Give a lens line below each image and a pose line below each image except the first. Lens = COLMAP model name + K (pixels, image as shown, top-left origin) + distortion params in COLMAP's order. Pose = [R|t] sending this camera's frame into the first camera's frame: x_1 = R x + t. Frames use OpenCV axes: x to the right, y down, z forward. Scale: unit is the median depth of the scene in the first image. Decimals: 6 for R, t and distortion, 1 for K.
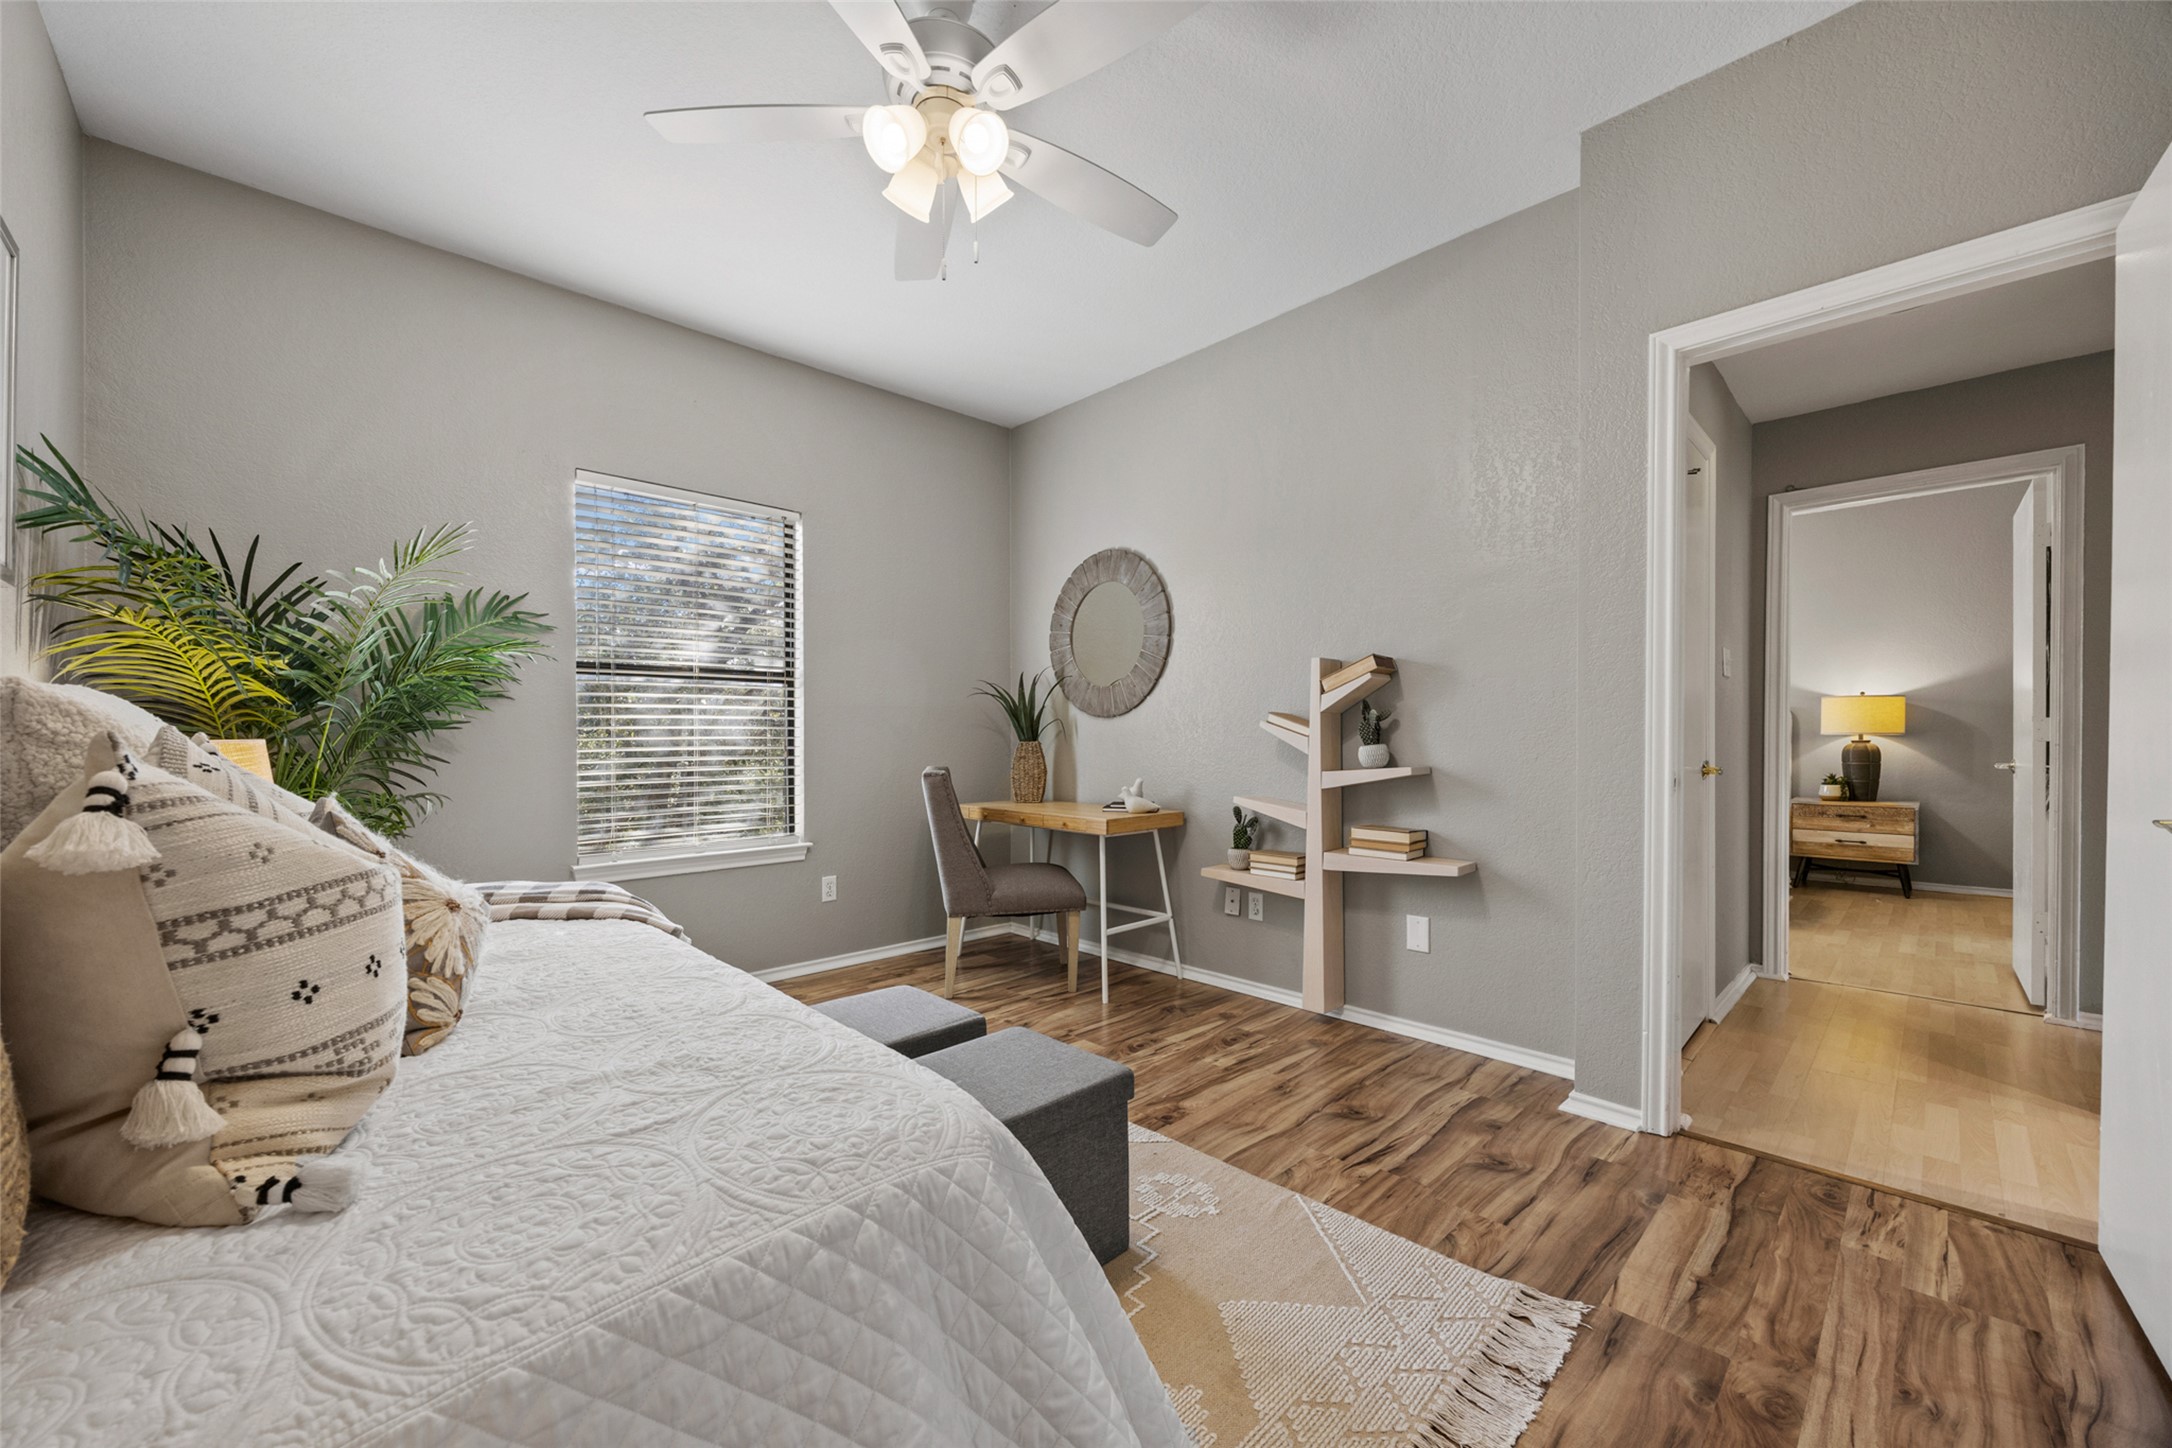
lens RADIAL K [[831.5, 0, 1077.3], [0, 831.5, 753.1], [0, 0, 1]] dist [0.002912, -0.000104]
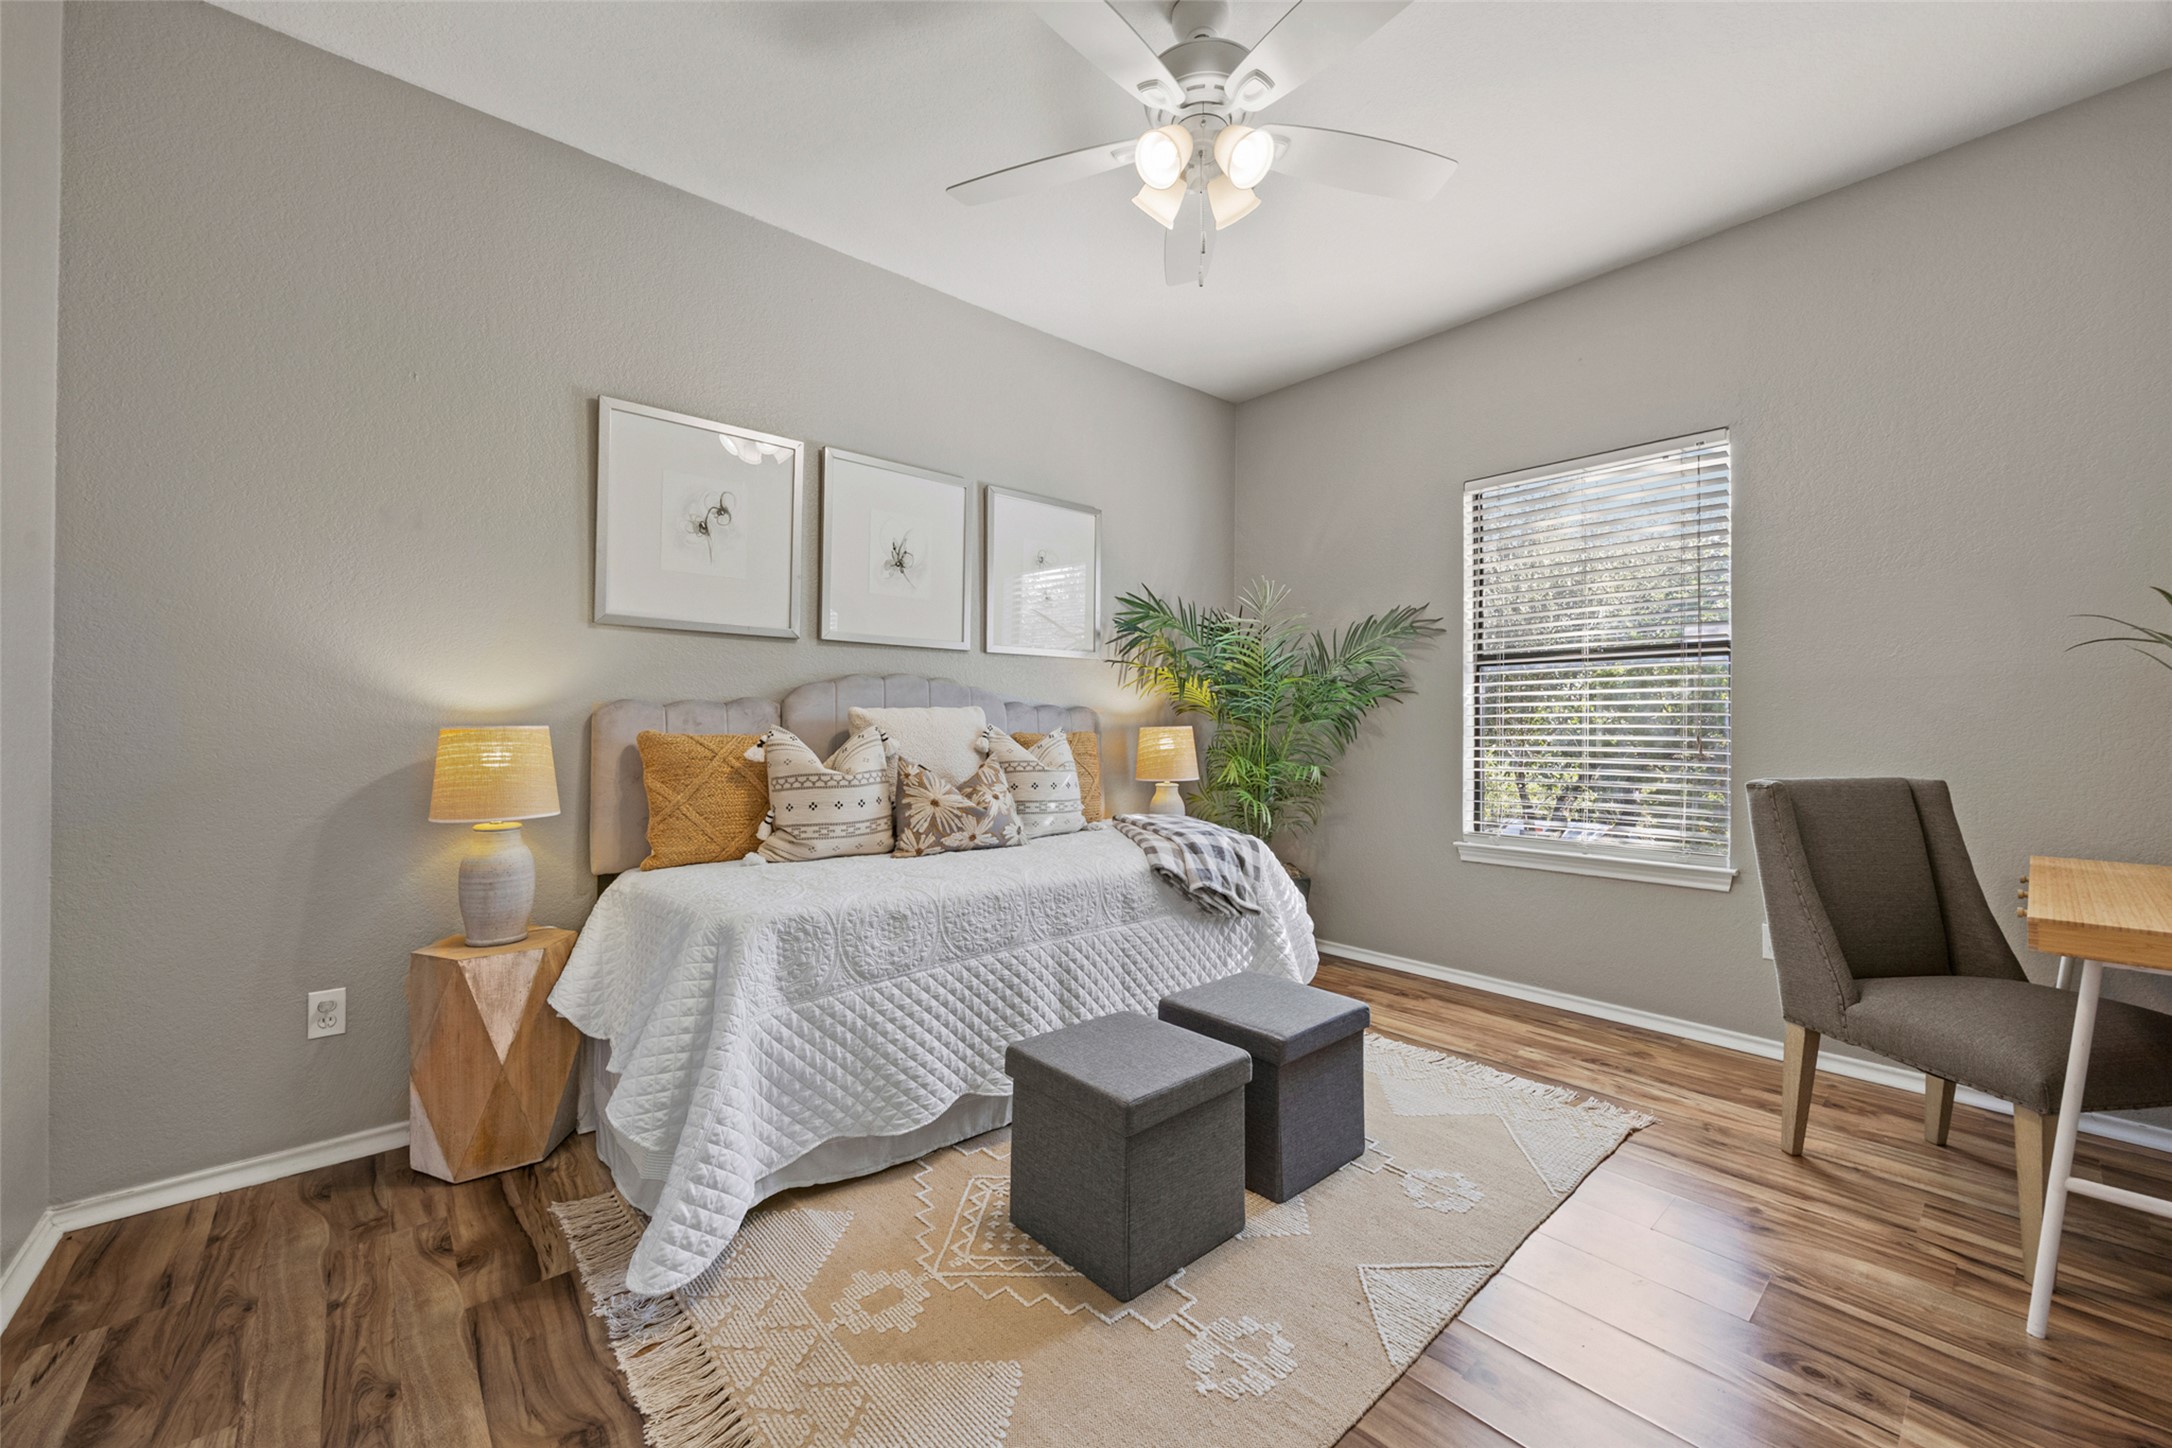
lens RADIAL K [[831.5, 0, 1082.9], [0, 831.5, 728.6], [0, 0, 1]] dist [0.002912, -0.000104]
pose [[-0.045663, 0.006753, -0.998934, 0.375747], [-0.019581, 0.999779, 0.007654, -0.009449], [0.998765, 0.019910, -0.045521, 0.390041]]
